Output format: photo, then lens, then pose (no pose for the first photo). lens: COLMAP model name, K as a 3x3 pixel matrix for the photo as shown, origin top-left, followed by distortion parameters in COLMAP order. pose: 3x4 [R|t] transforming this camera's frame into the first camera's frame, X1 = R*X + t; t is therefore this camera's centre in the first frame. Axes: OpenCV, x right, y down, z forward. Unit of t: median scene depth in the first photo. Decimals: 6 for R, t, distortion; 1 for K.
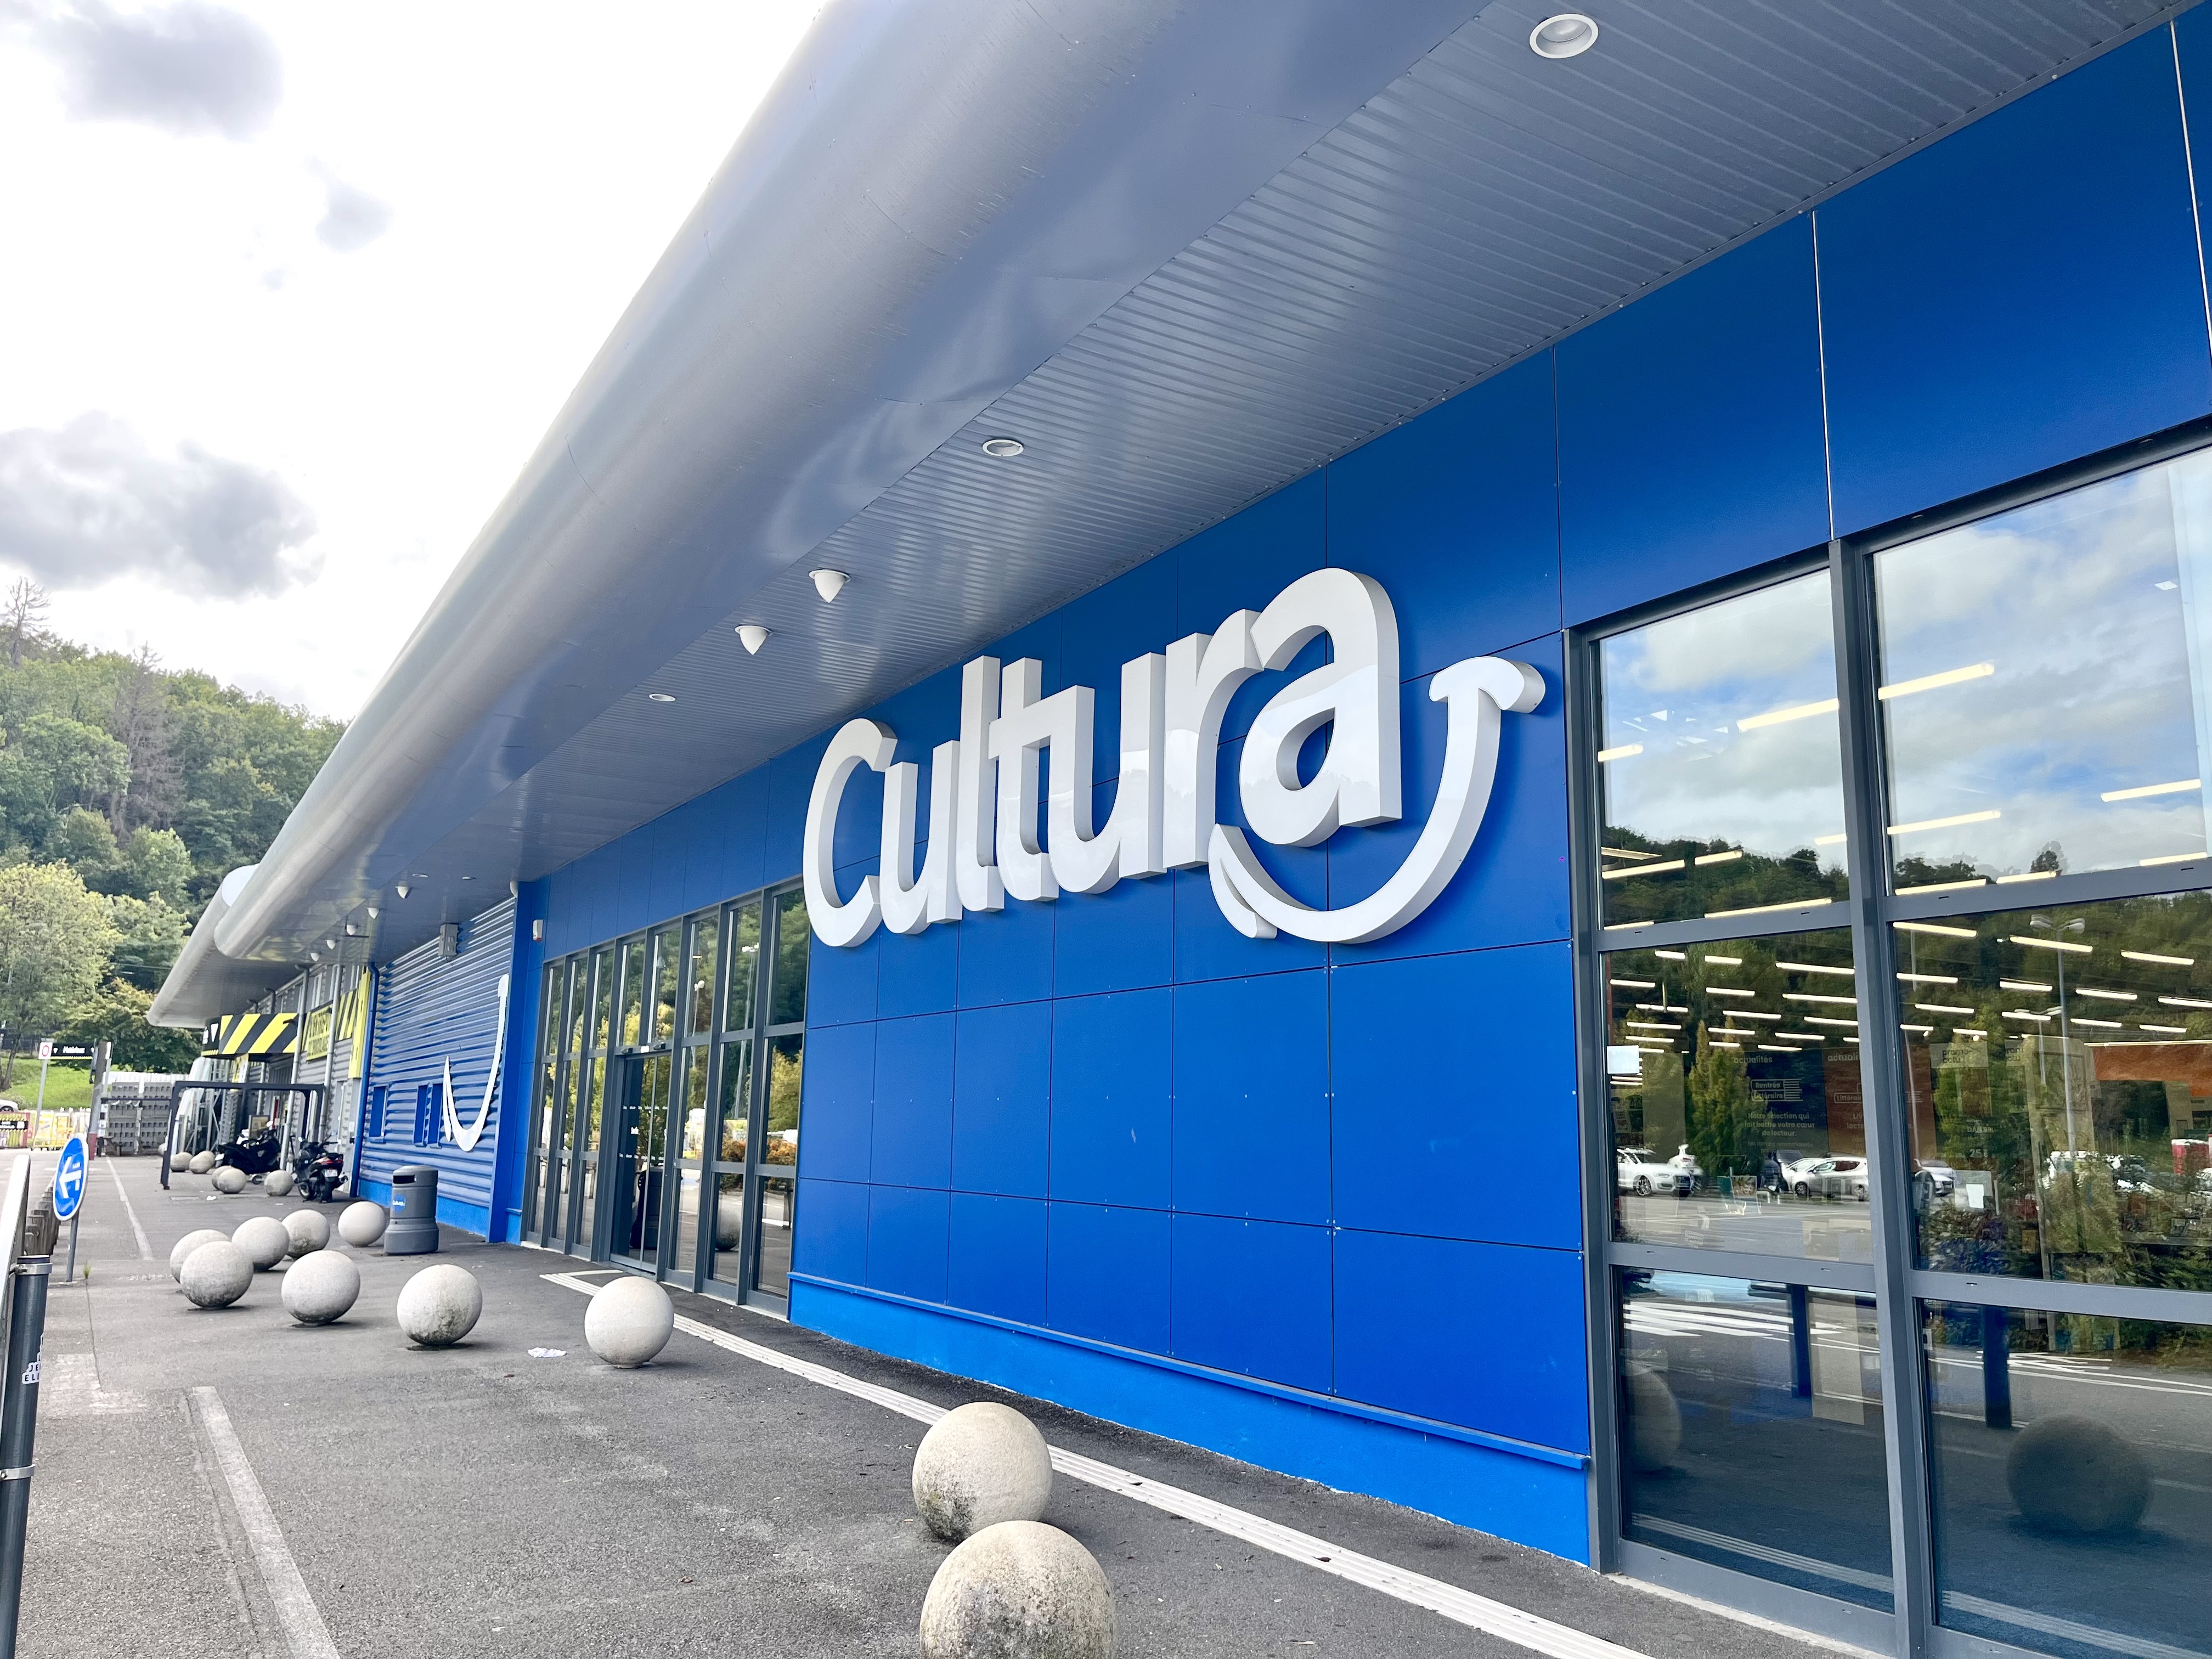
lens RADIAL K [[1676.2, 0, 1106.0], [0, 1676.2, 826.1], [0, 0, 1]] dist [-0.005642, -0.001619]
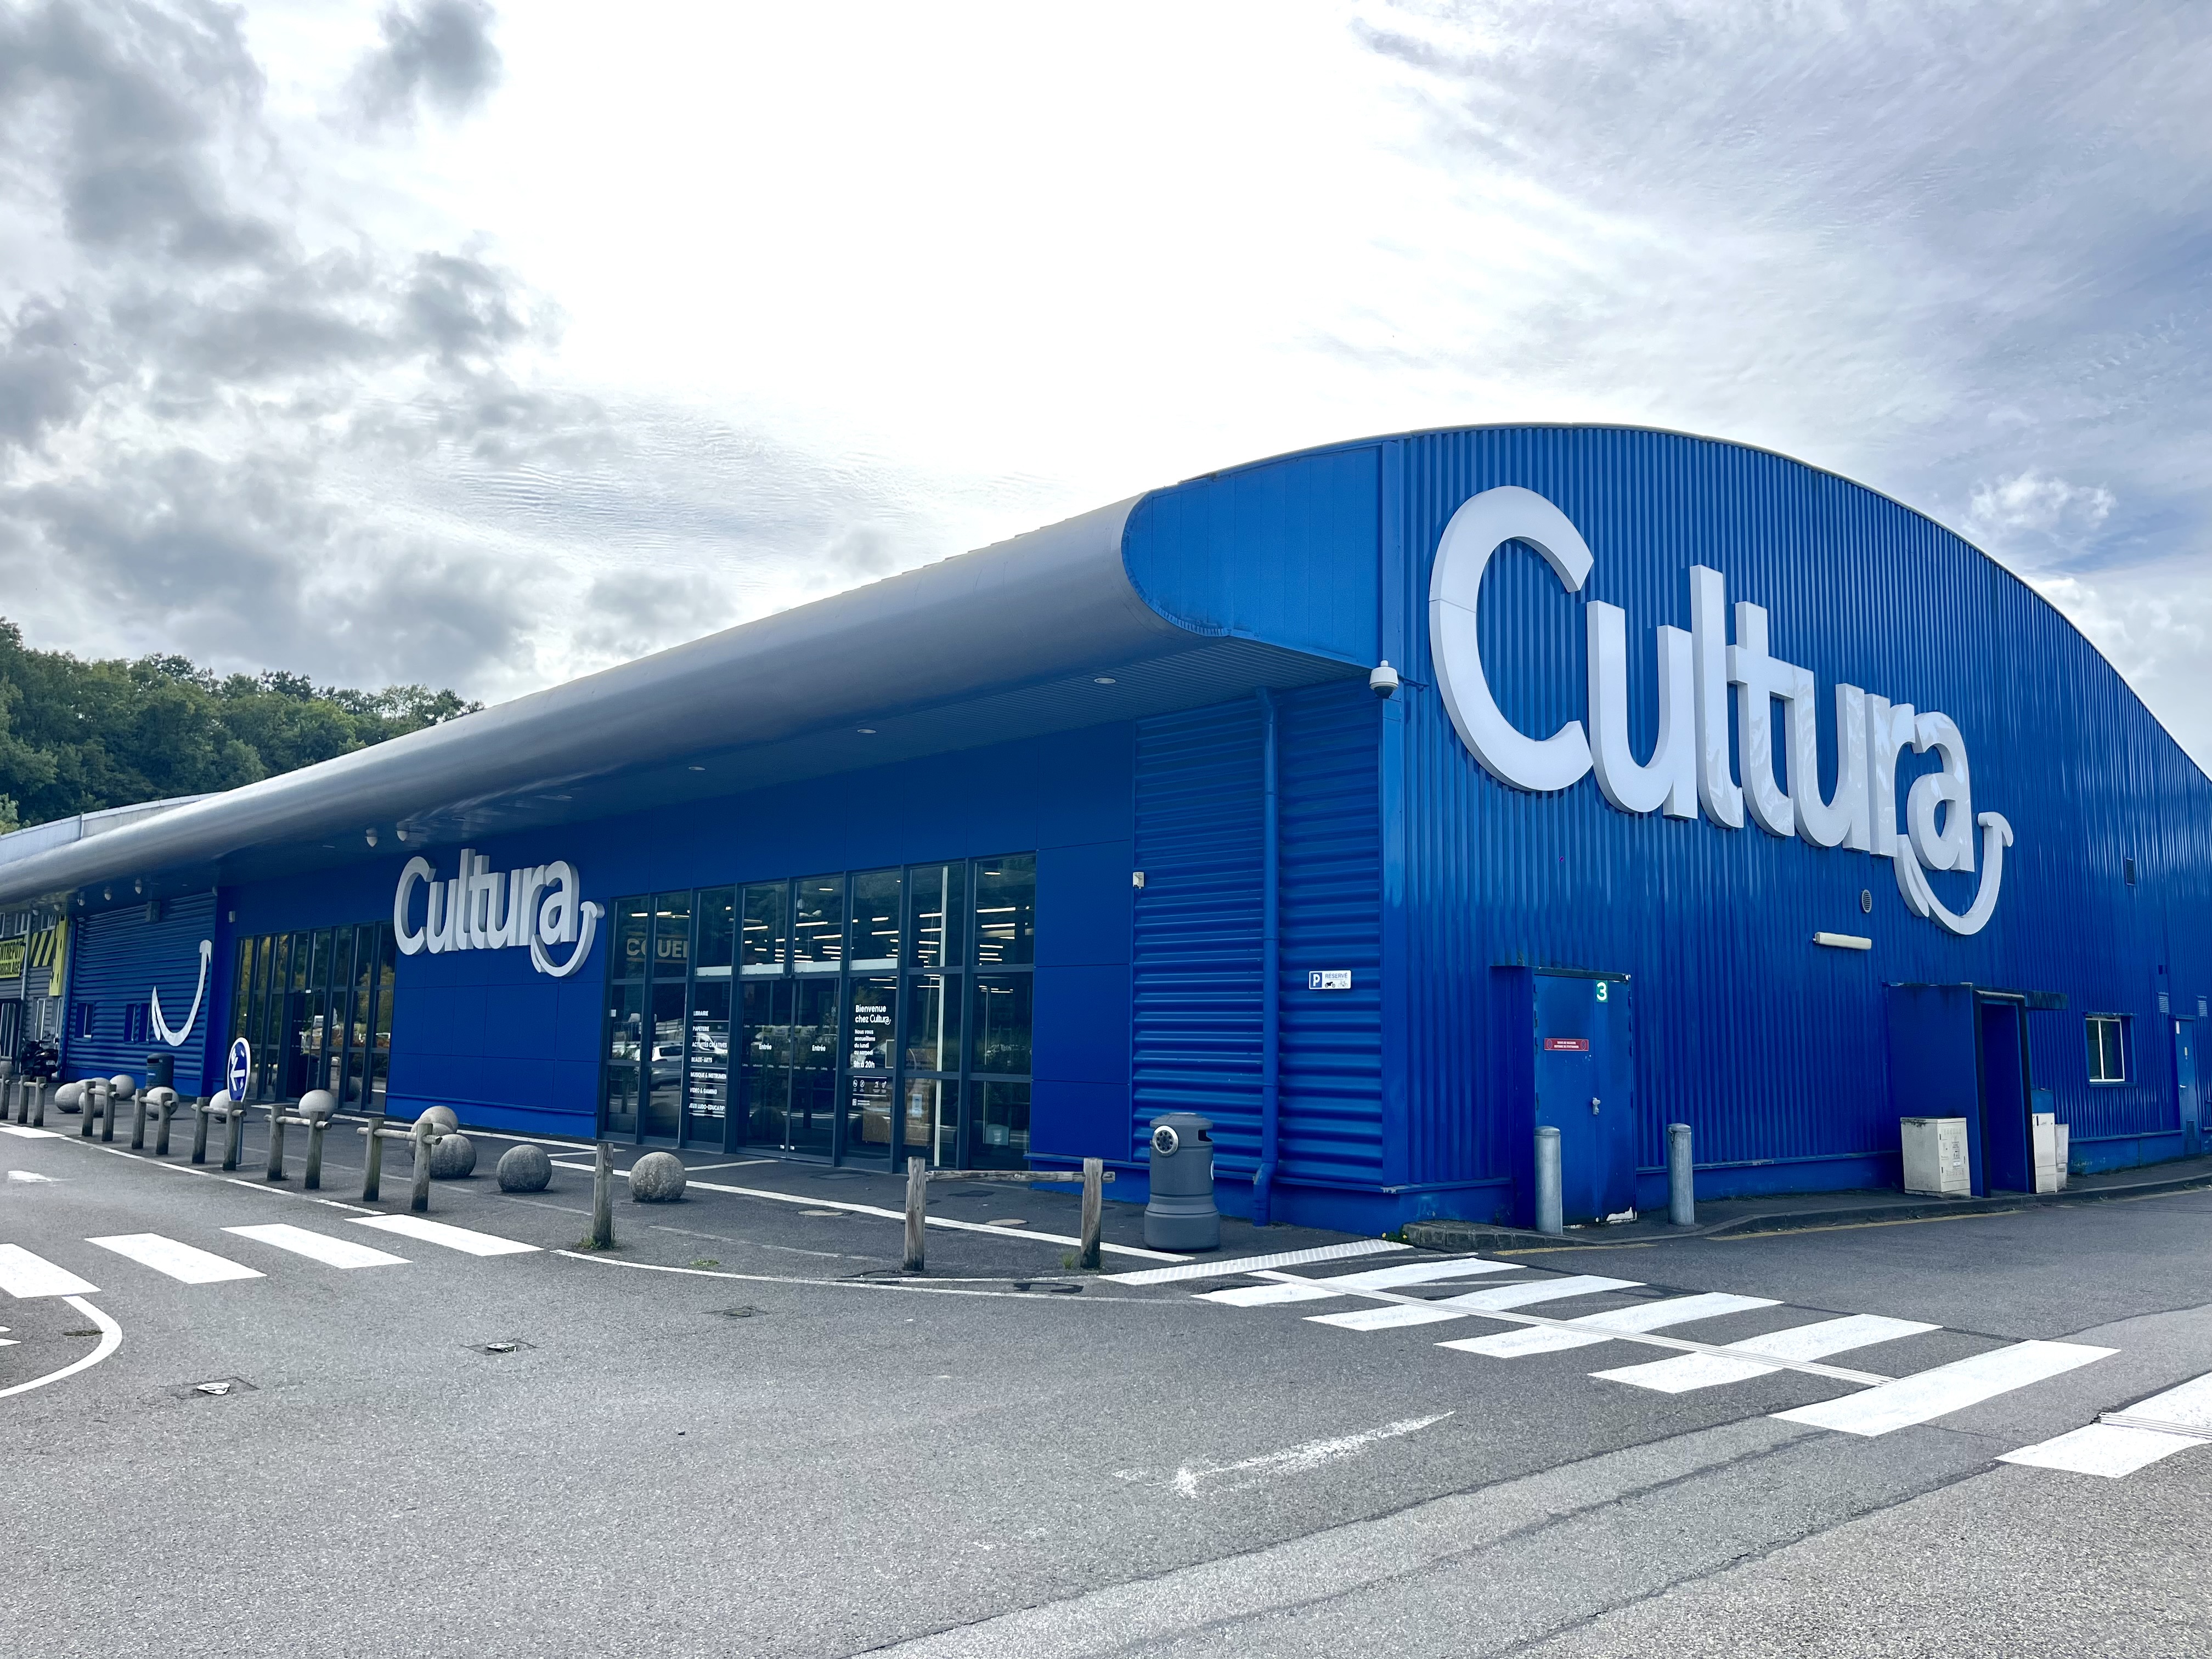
lens RADIAL K [[1676.2, 0, 1103.9], [0, 1676.2, 827.2], [0, 0, 1]] dist [-0.005642, -0.001619]
pose [[0.976489, 0.017816, 0.214830, 0.324418], [-0.031069, 0.997805, 0.058473, -0.312240], [-0.213317, -0.063773, 0.974899, -1.695359]]
